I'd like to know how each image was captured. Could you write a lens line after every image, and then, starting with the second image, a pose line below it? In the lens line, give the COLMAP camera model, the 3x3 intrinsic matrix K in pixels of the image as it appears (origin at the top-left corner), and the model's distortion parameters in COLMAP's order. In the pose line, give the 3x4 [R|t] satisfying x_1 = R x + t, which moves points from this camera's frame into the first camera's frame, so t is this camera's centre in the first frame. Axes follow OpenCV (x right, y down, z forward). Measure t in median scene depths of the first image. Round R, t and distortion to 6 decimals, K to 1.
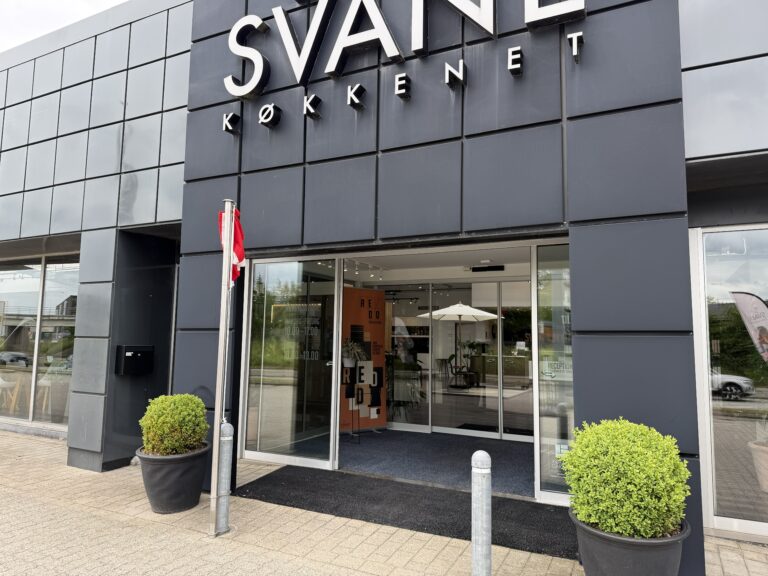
lens RADIAL K [[537.7, 0, 383.1], [0, 537.7, 285.4], [0, 0, 1]] dist [-0.006822, -0.000832]
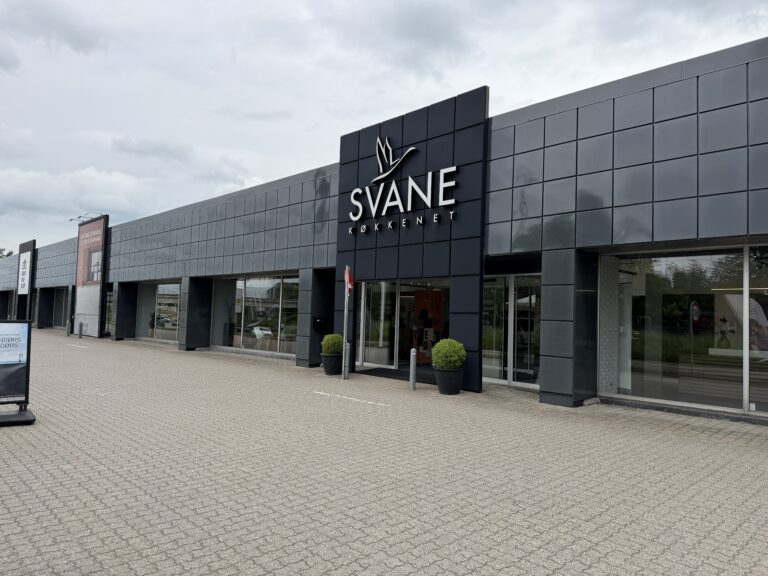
lens RADIAL K [[537.7, 0, 384.4], [0, 537.7, 289.4], [0, 0, 1]] dist [-0.006822, -0.000832]
pose [[0.945942, -0.002177, -0.324328, 0.716623], [0.014363, 0.999278, 0.035184, -0.113892], [0.324017, -0.037940, 0.945290, -1.432031]]
